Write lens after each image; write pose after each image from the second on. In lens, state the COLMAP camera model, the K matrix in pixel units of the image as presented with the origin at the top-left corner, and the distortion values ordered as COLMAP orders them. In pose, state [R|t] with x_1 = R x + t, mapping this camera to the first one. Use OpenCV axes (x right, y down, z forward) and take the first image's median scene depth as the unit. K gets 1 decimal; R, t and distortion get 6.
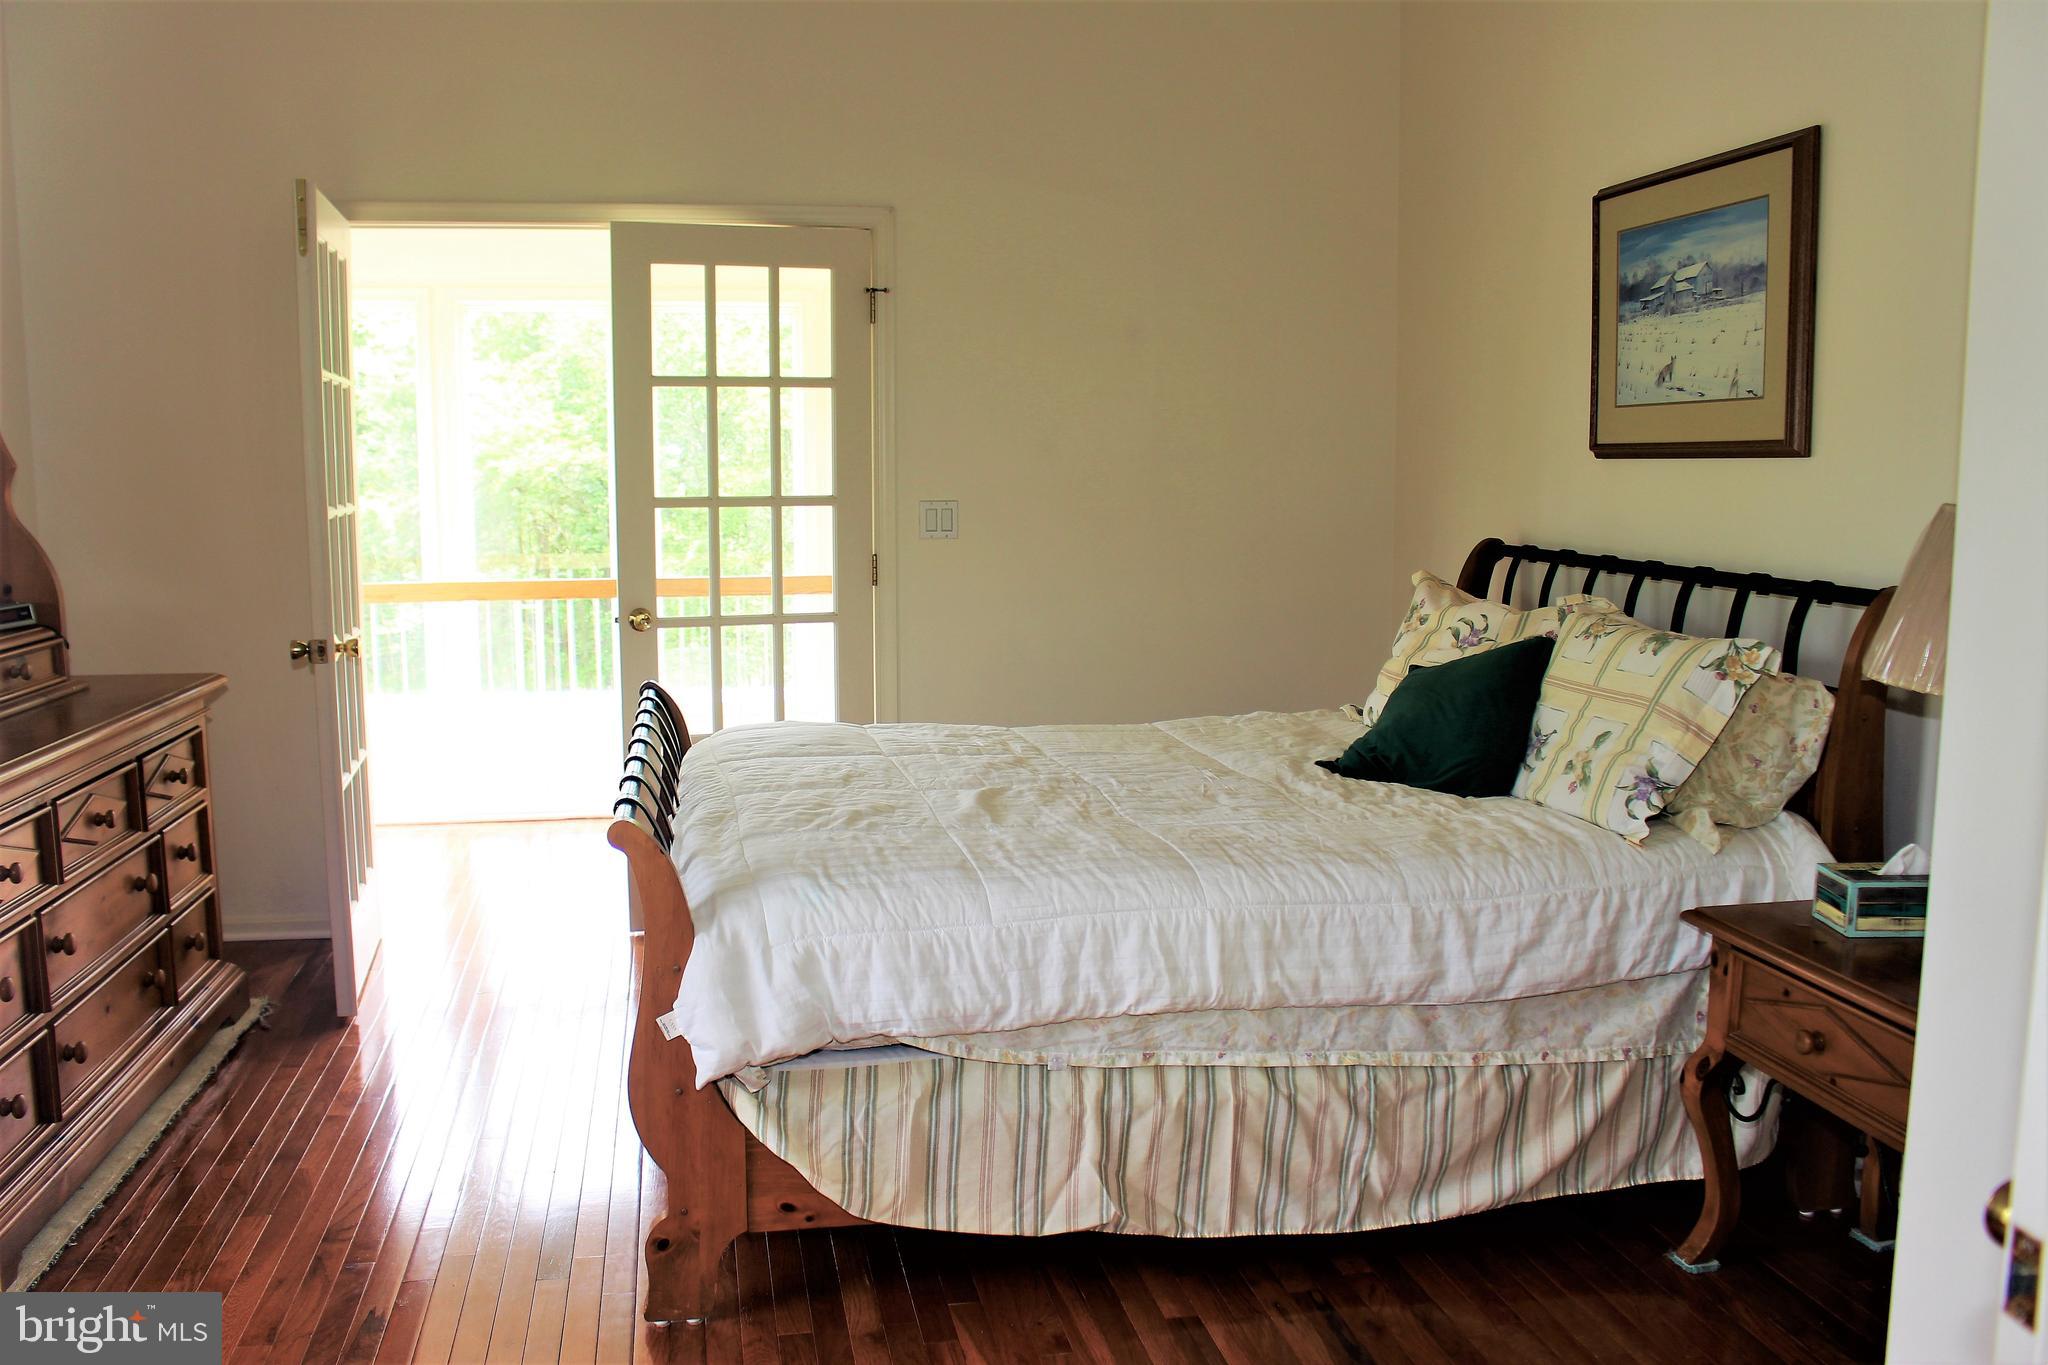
lens RADIAL K [[1651.9, 0, 1005.1], [0, 1651.9, 678.0], [0, 0, 1]] dist [-0.156951, 0.106961]
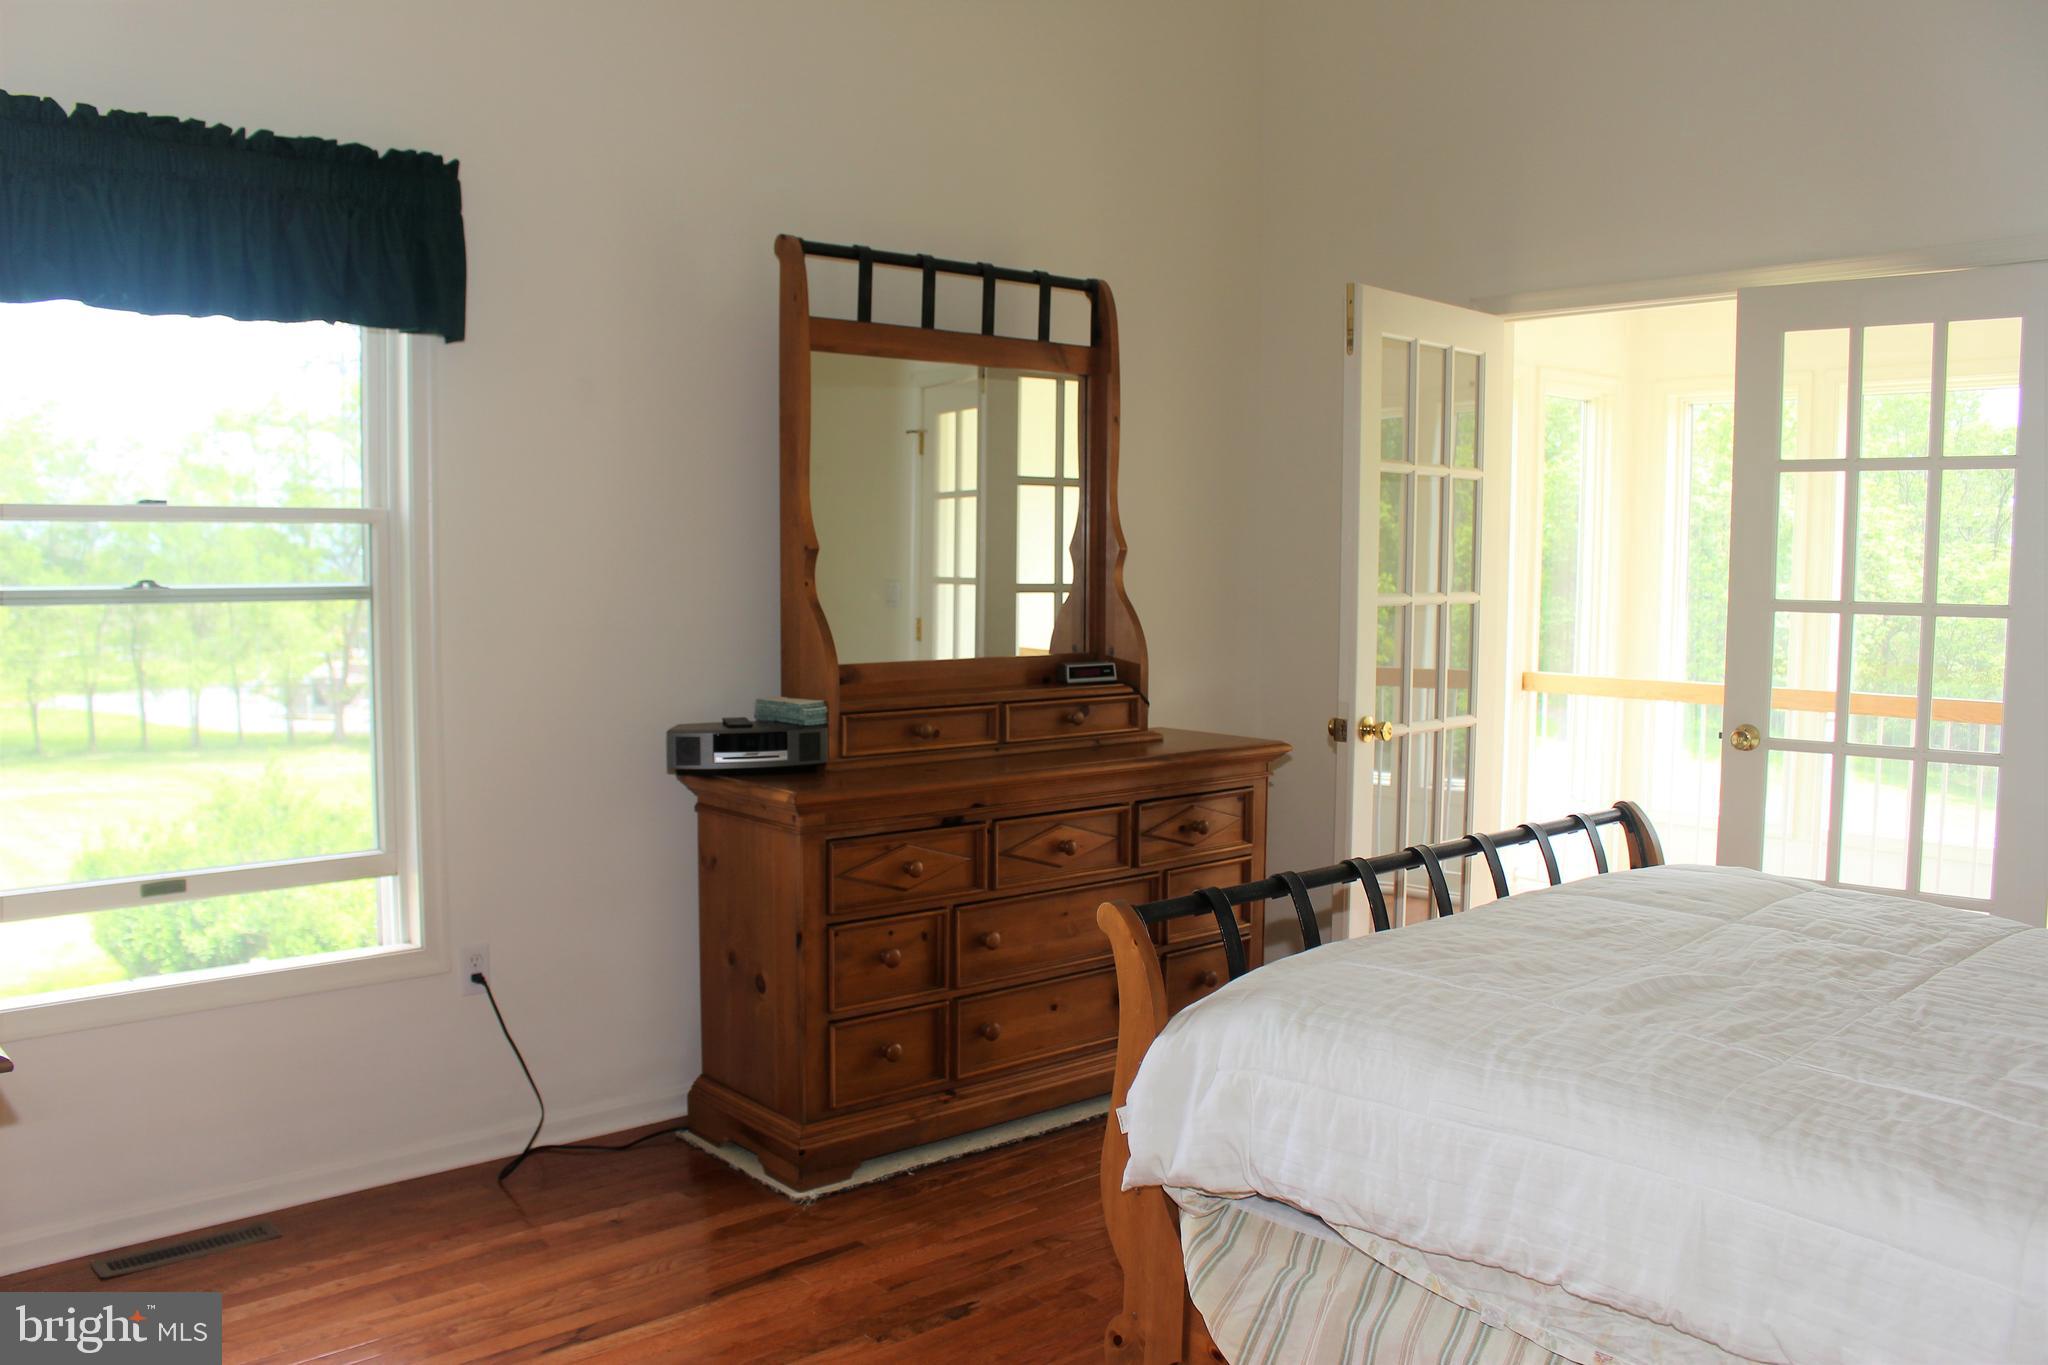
lens RADIAL K [[1651.9, 0, 1016.2], [0, 1651.9, 689.2], [0, 0, 1]] dist [-0.156951, 0.106961]
pose [[0.531190, 0.072957, -0.844106, 0.336788], [-0.114546, 0.993322, 0.013770, -0.030719], [0.839474, 0.089374, 0.536000, 0.231003]]
